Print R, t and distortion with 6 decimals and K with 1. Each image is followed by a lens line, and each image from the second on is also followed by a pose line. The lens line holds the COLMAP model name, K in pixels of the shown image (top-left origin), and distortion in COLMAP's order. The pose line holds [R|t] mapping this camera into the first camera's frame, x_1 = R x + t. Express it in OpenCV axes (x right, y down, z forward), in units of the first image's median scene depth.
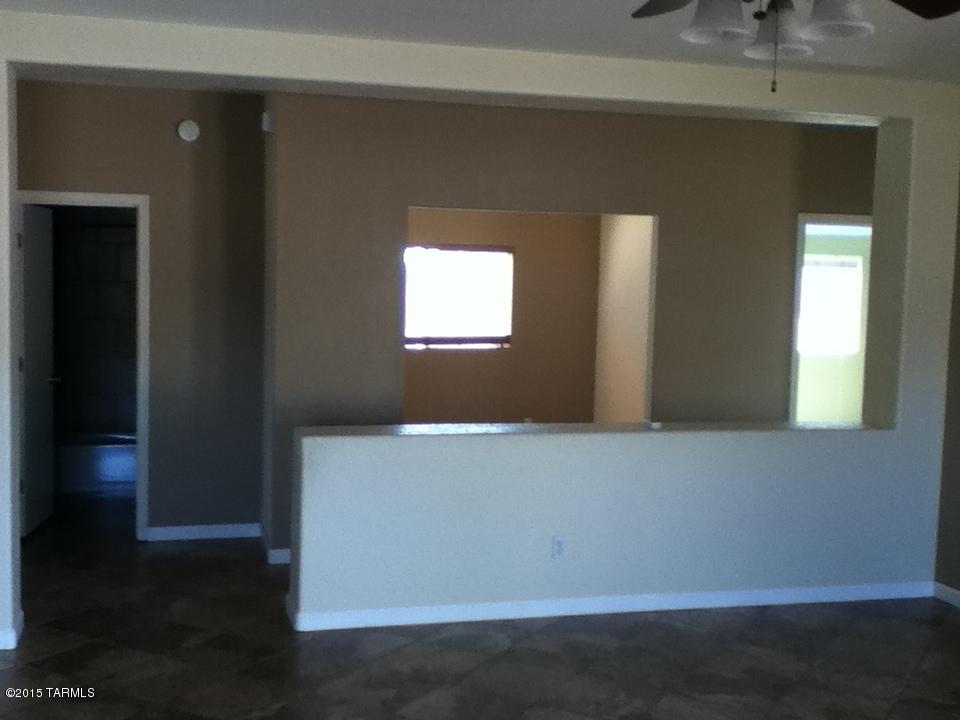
lens RADIAL K [[1170.8, 0, 480.0], [0, 1170.8, 360.0], [0, 0, 1]] dist [0.001629, -0.040701]
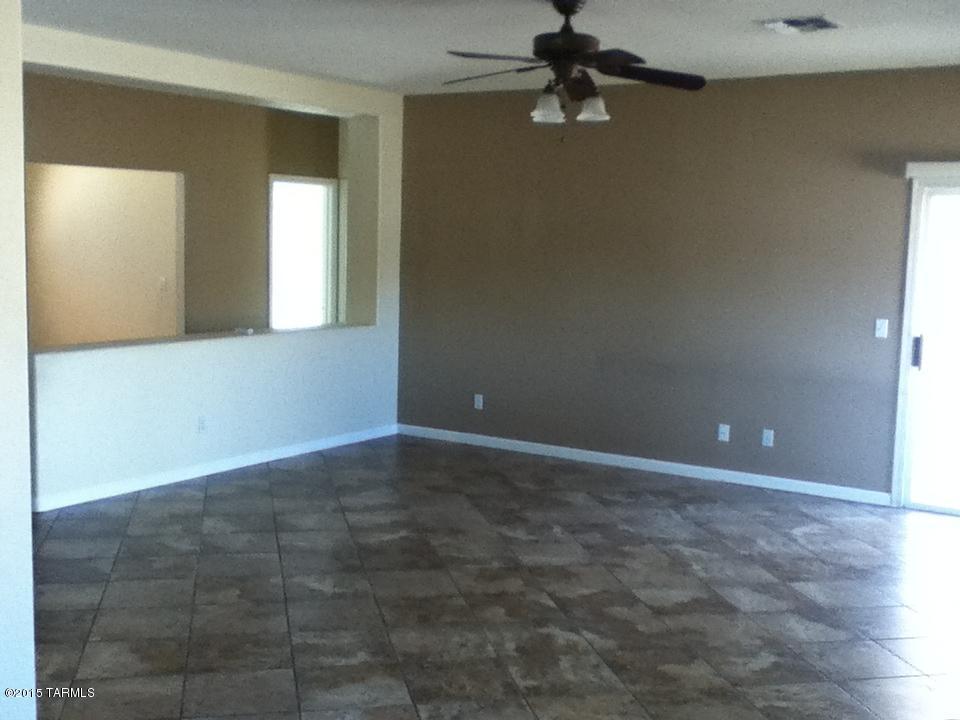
lens RADIAL K [[1170.8, 0, 480.0], [0, 1170.8, 360.0], [0, 0, 1]] dist [0.001629, -0.040701]
pose [[0.733273, -0.075783, 0.675698, -0.554638], [0.037897, 0.996780, 0.070668, 0.003369], [-0.678878, -0.026212, 0.733784, -0.189331]]
